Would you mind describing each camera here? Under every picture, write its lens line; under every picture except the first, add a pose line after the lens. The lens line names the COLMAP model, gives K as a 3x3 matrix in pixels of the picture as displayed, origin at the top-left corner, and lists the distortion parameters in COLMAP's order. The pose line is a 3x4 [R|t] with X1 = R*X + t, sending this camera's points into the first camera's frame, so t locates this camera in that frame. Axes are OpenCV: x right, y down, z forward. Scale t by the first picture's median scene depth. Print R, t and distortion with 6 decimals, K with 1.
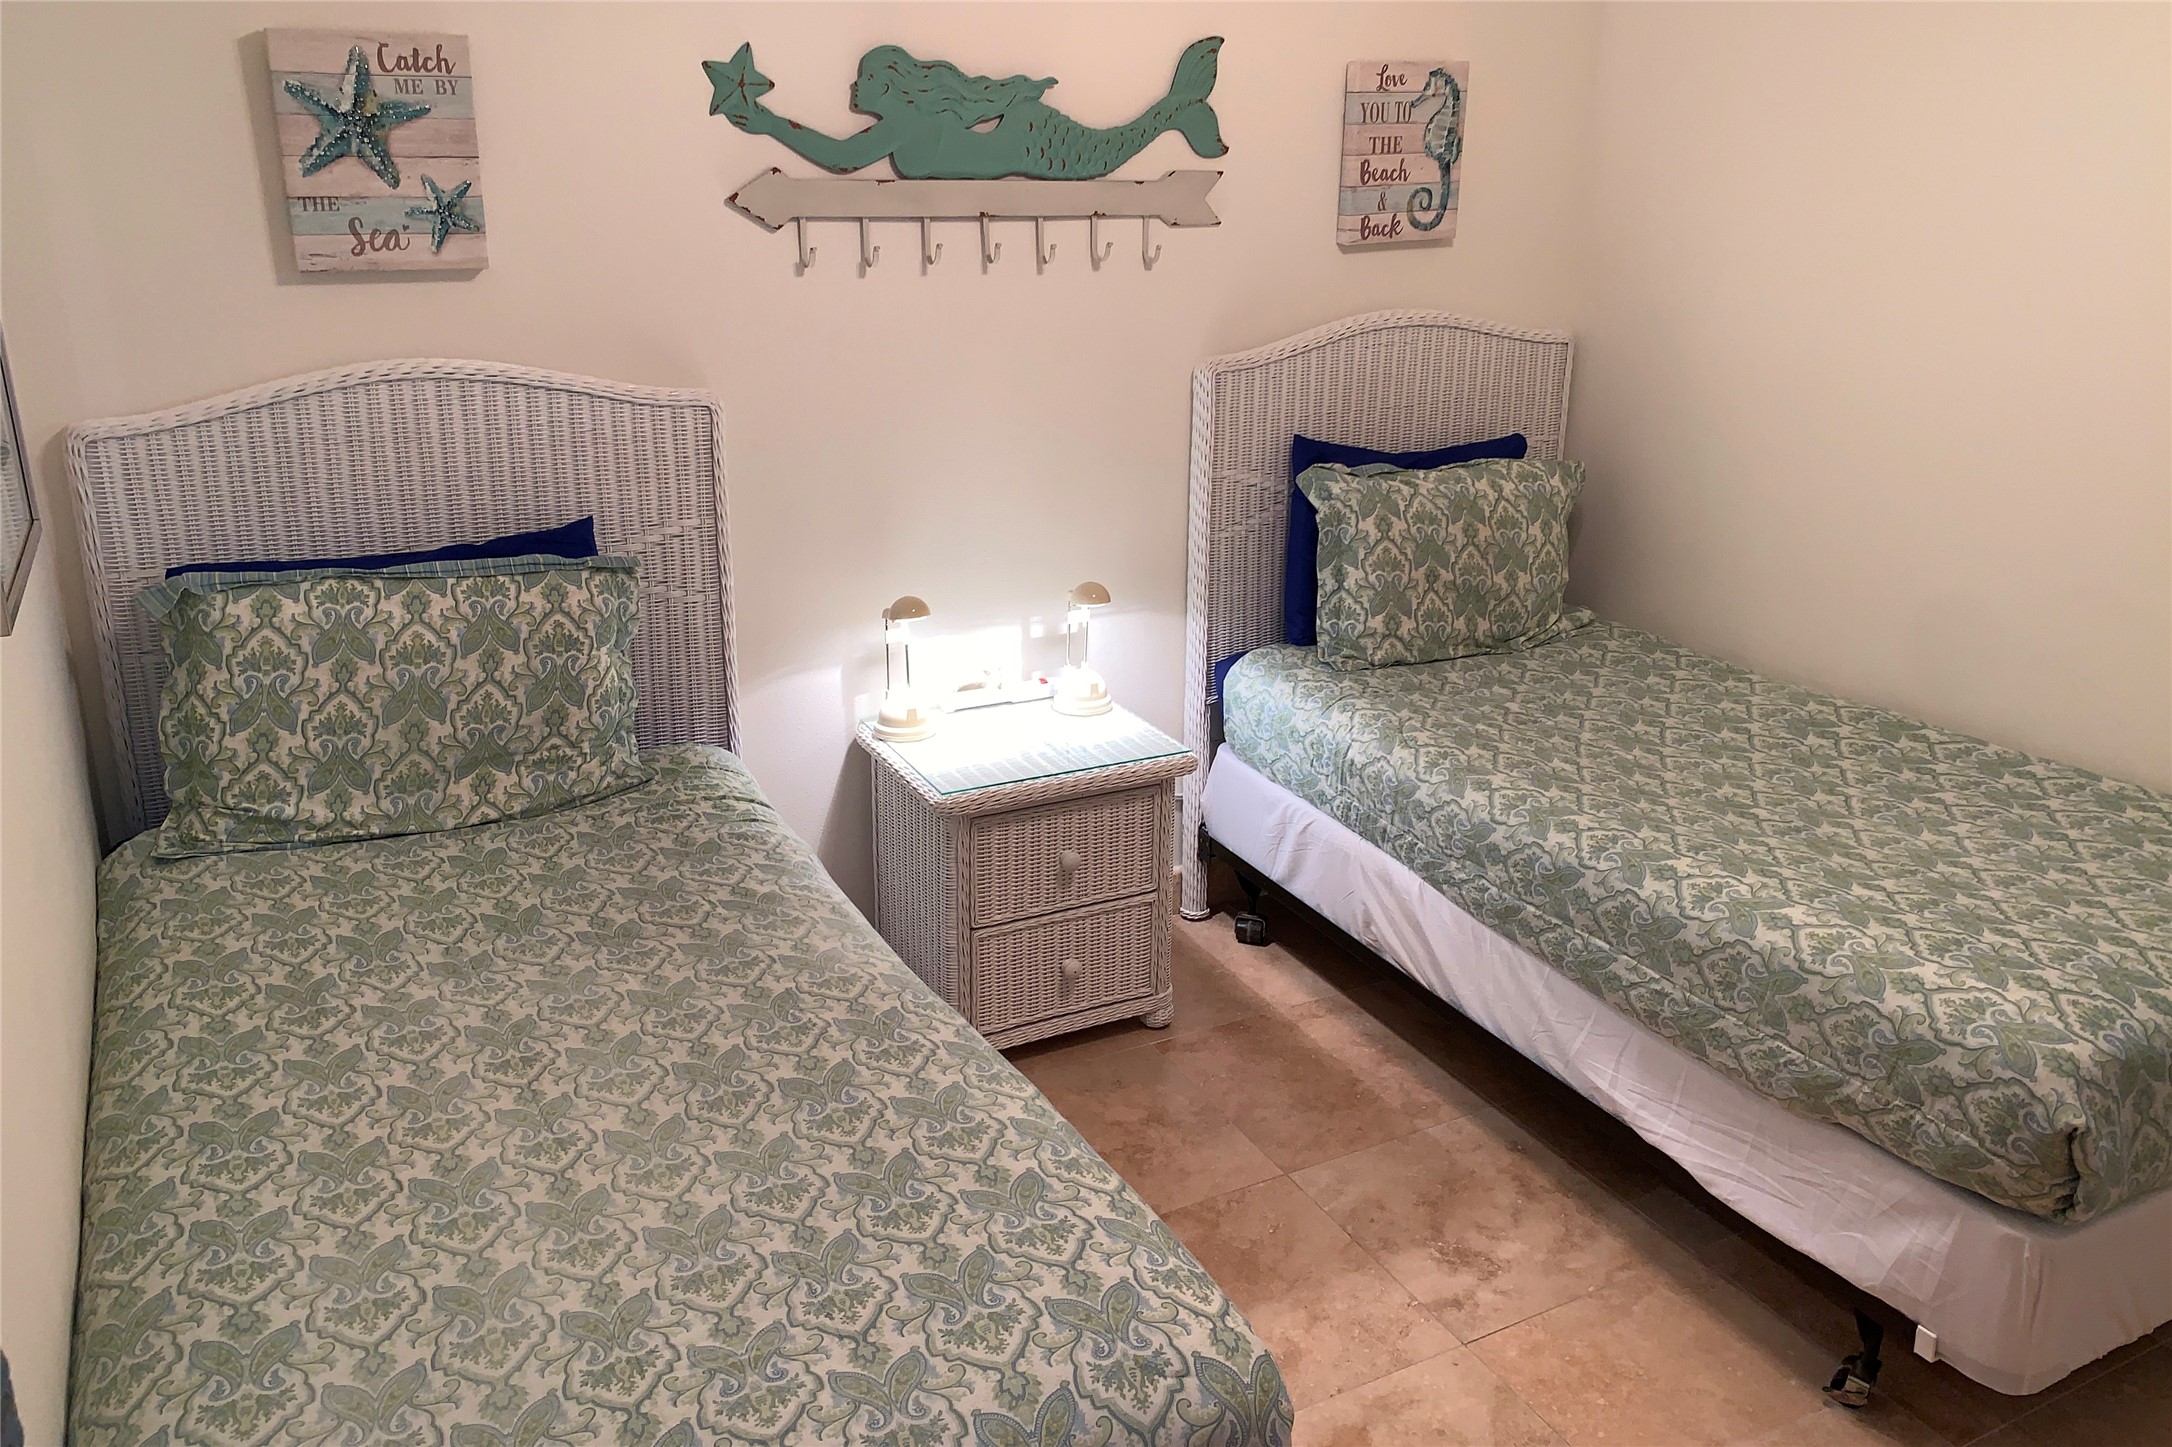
lens RADIAL K [[1647.1, 0, 1086.0], [0, 1647.1, 723.5], [0, 0, 1]] dist [0.094730, -0.164920]
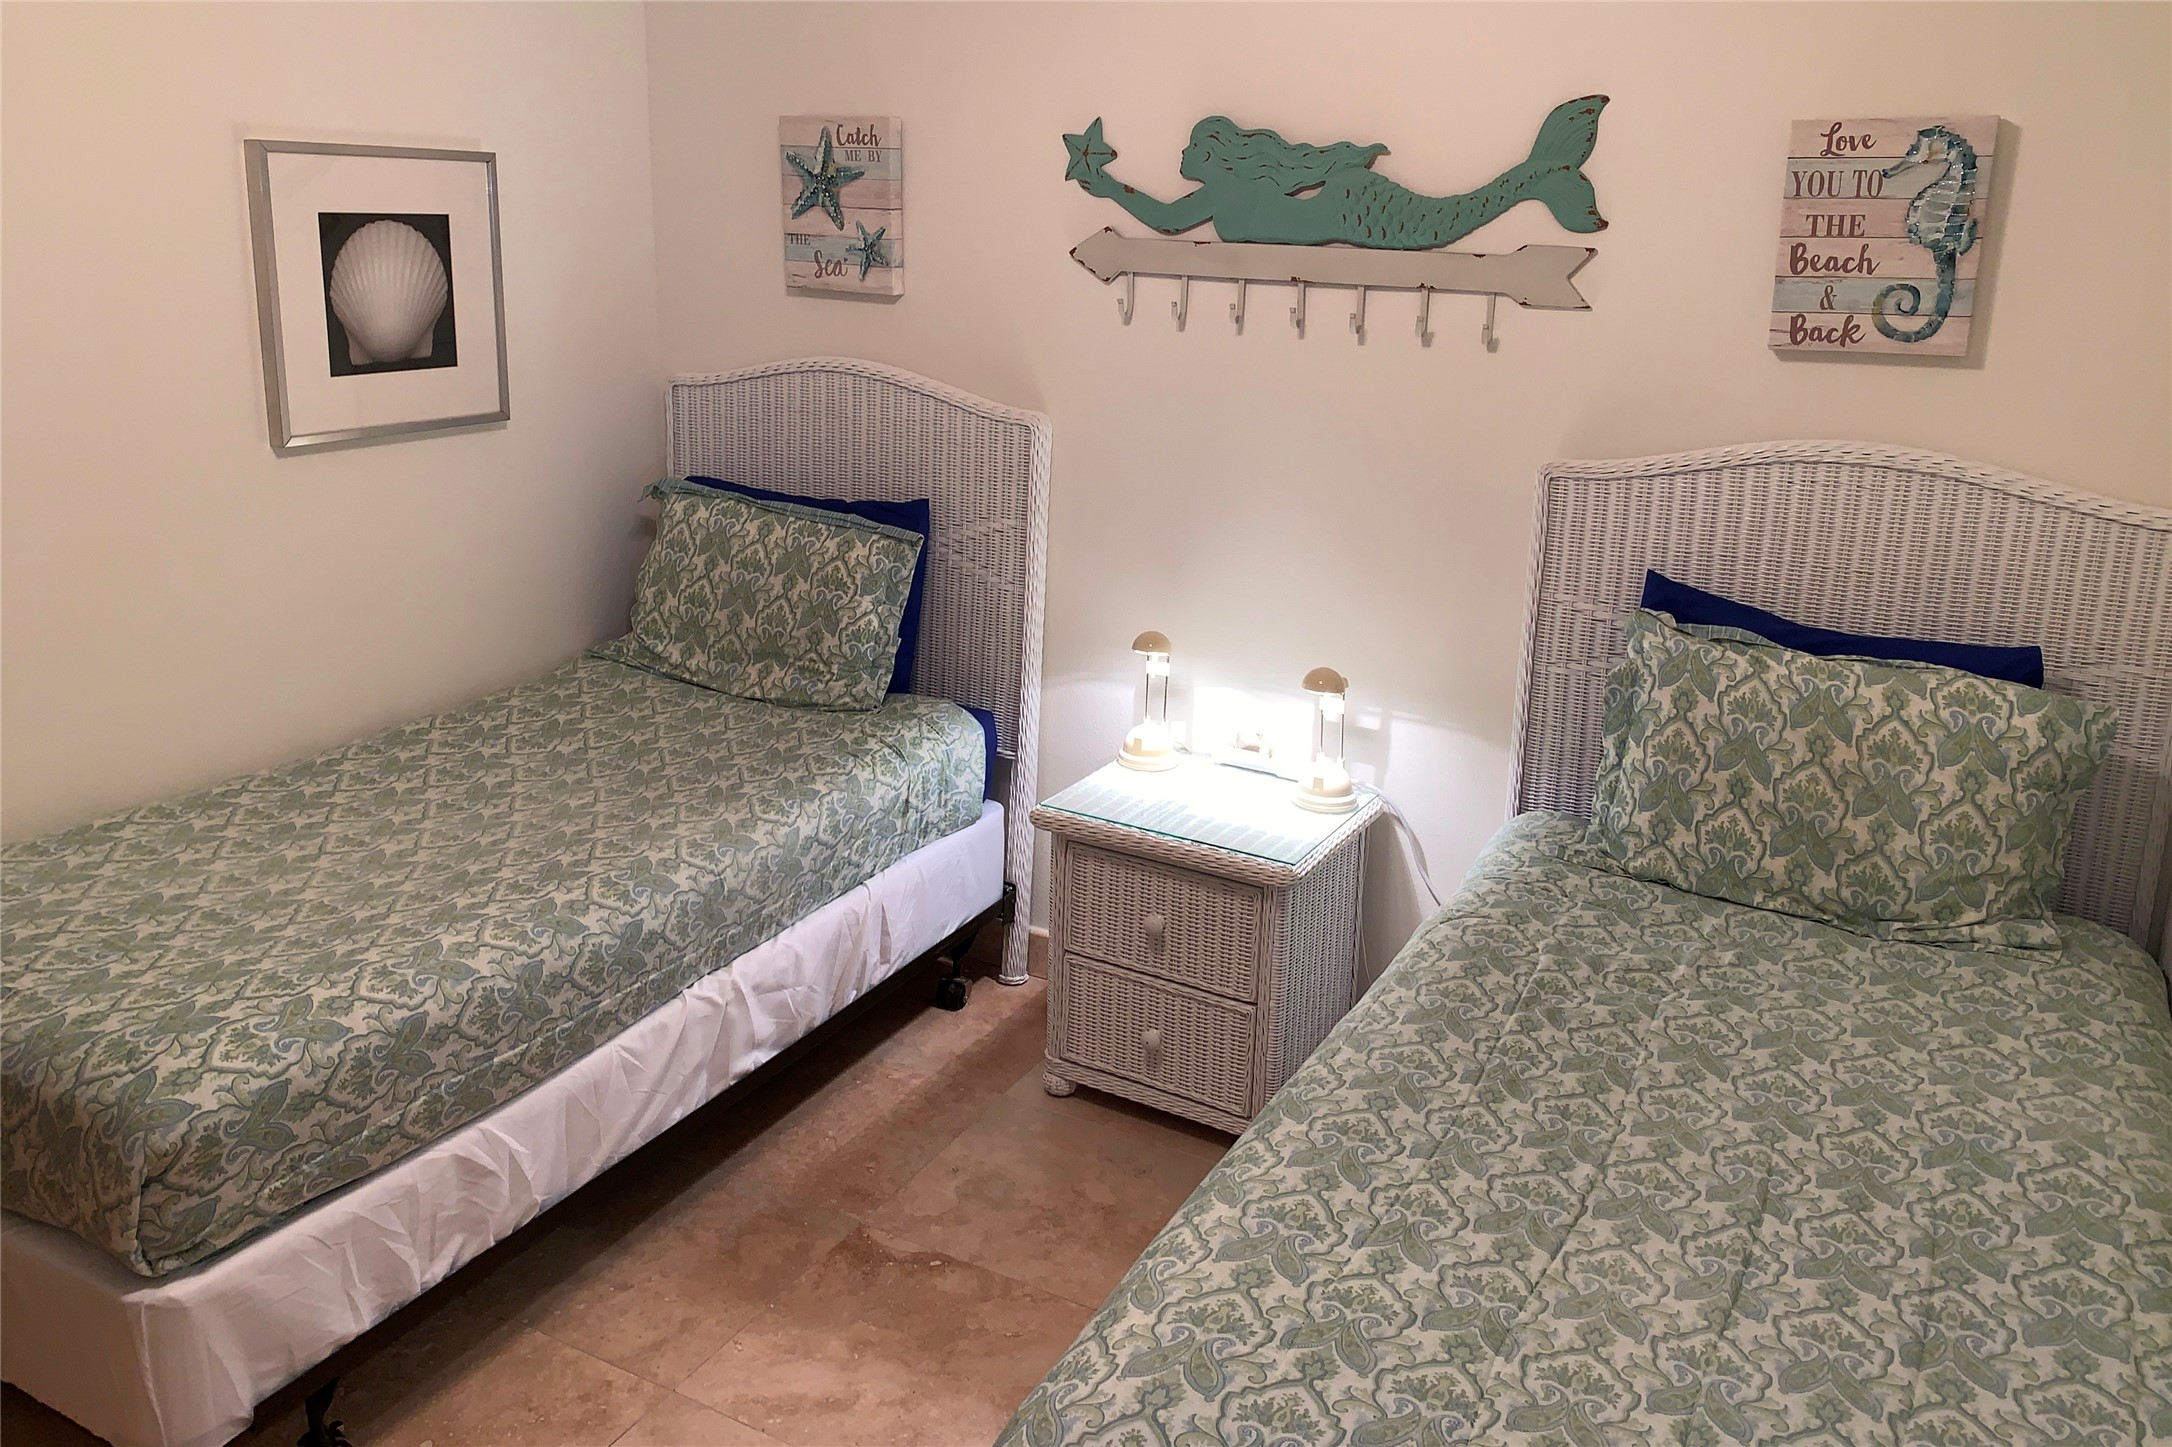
lens RADIAL K [[1655.8, 0, 1079.5], [0, 1655.8, 660.0], [0, 0, 1]] dist [0.074820, -0.103488]
pose [[0.556770, 0.231684, -0.797703, 0.702567], [-0.304362, 0.950430, 0.063607, -0.112578], [0.772898, 0.207376, 0.599687, 0.345547]]
